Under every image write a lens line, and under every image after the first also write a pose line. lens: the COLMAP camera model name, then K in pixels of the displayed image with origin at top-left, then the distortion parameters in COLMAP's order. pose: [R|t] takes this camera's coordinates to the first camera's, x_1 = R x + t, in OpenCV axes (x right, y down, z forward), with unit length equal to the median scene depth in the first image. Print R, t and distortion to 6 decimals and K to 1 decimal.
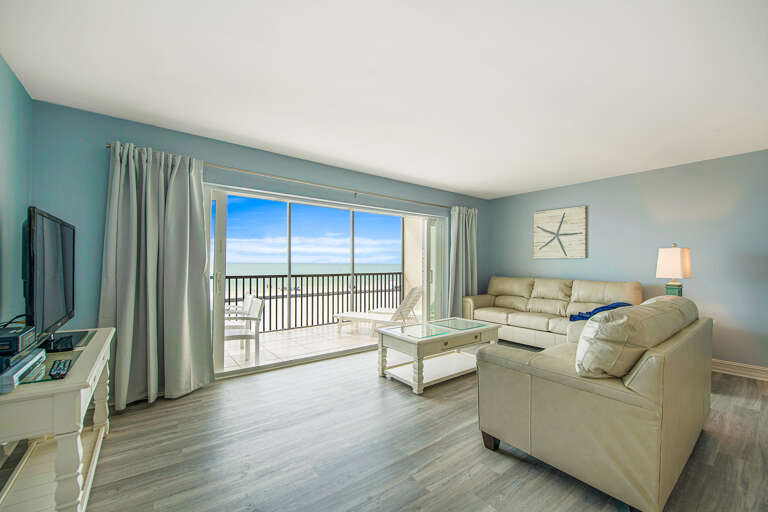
lens RADIAL K [[309.7, 0, 384.7], [0, 309.7, 265.0], [0, 0, 1]] dist [-0.000066, 0.000028]
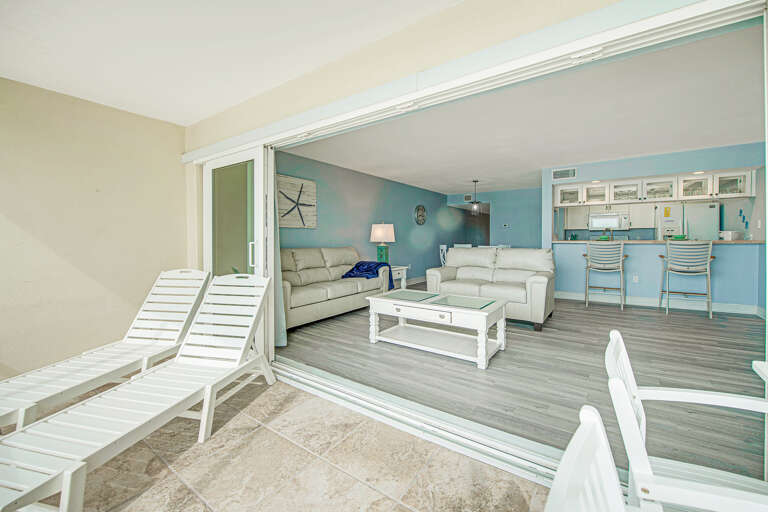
lens RADIAL K [[315.3, 0, 387.8], [0, 315.3, 238.8], [0, 0, 1]] dist [-0.017438, -0.000038]
pose [[-0.303667, -0.000275, 0.952778, -0.502186], [0.013087, 0.999904, 0.004460, 0.013825], [-0.952688, 0.013824, -0.303634, 1.062393]]
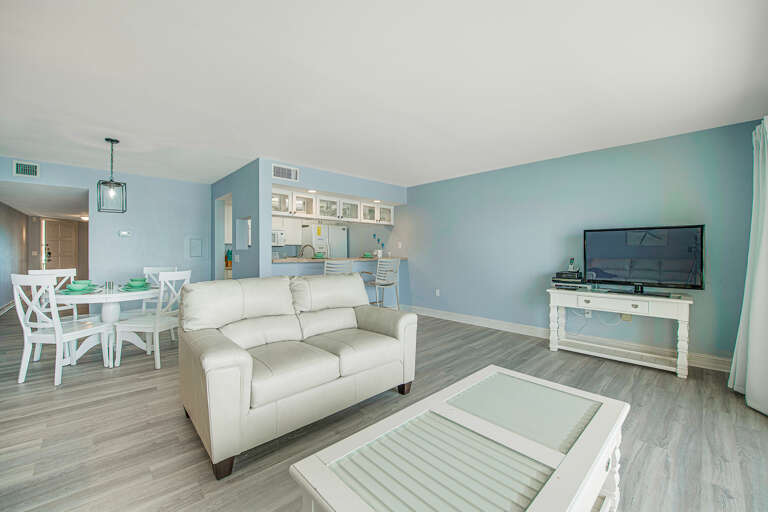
lens RADIAL K [[311.3, 0, 388.0], [0, 311.3, 250.7], [0, 0, 1]] dist [-0.011532, 0.000076]
pose [[-0.992840, -0.003074, -0.119412, 0.250894], [-0.004040, 0.999961, 0.007843, -0.000011], [0.119383, 0.008270, -0.992814, 0.996844]]
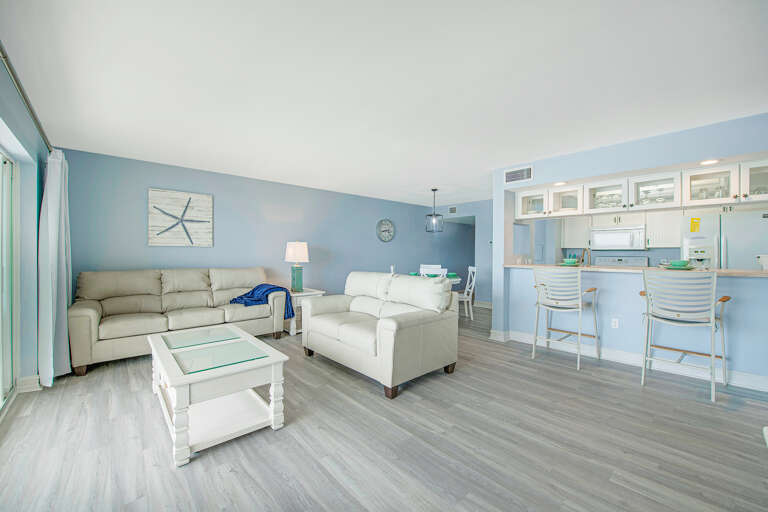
lens RADIAL K [[311.3, 0, 388.0], [0, 311.3, 250.7], [0, 0, 1]] dist [-0.011532, 0.000076]
pose [[-0.095394, 0.004343, 0.995430, -0.409986], [0.003620, 0.999985, -0.004016, -0.002474], [-0.995433, 0.003220, -0.095408, 0.502095]]
